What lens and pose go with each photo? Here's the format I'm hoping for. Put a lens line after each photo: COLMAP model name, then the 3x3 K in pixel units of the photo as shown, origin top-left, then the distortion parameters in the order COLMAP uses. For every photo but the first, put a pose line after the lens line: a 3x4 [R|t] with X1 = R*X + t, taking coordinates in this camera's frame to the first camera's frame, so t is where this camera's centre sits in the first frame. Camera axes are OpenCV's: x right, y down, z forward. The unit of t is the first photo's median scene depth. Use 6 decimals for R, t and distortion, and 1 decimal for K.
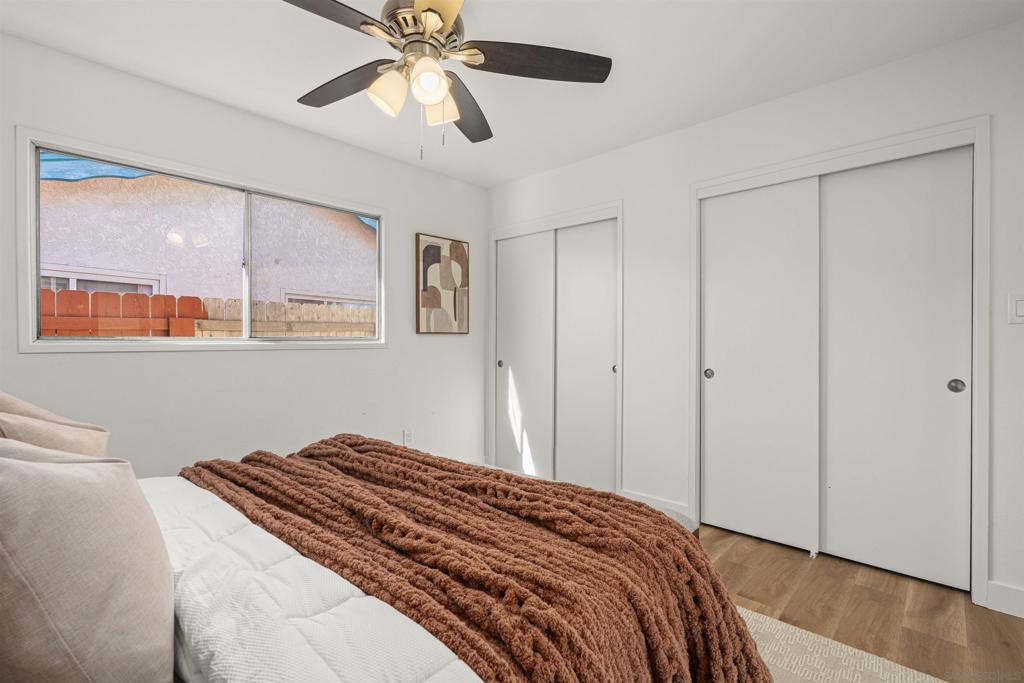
lens RADIAL K [[471.5, 0, 525.0], [0, 471.5, 343.1], [0, 0, 1]] dist [0.000520, 0.000394]
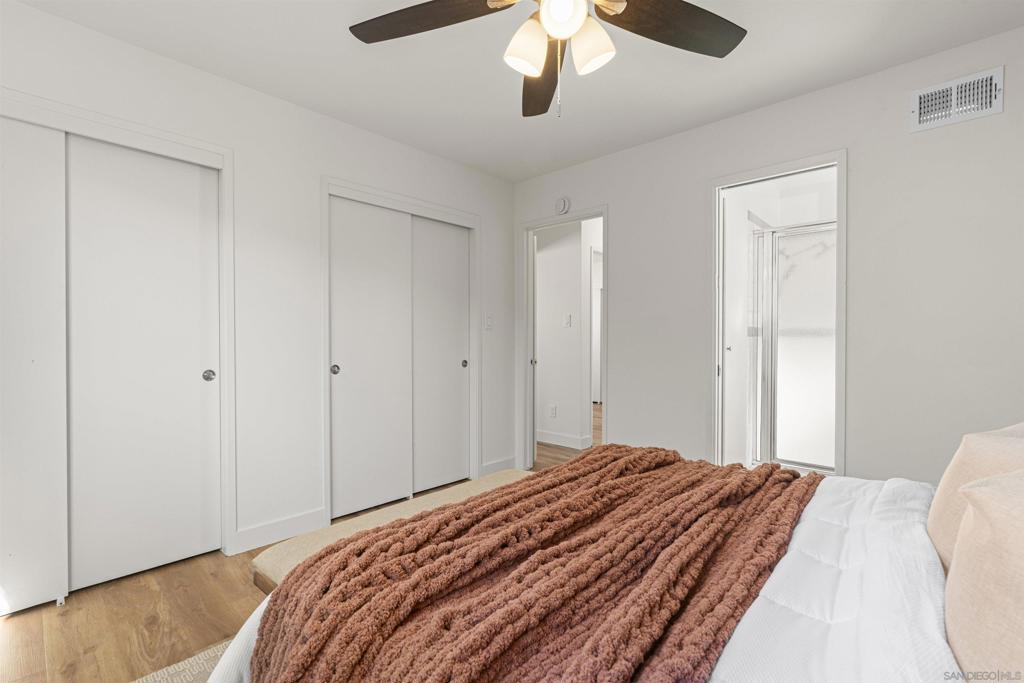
lens RADIAL K [[471.5, 0, 525.0], [0, 471.5, 343.1], [0, 0, 1]] dist [0.000520, 0.000394]
pose [[-0.027205, -0.014415, 0.999526, -0.864433], [0.004766, 0.999883, 0.014550, -0.004154], [-0.999619, 0.005160, -0.027134, 0.916962]]
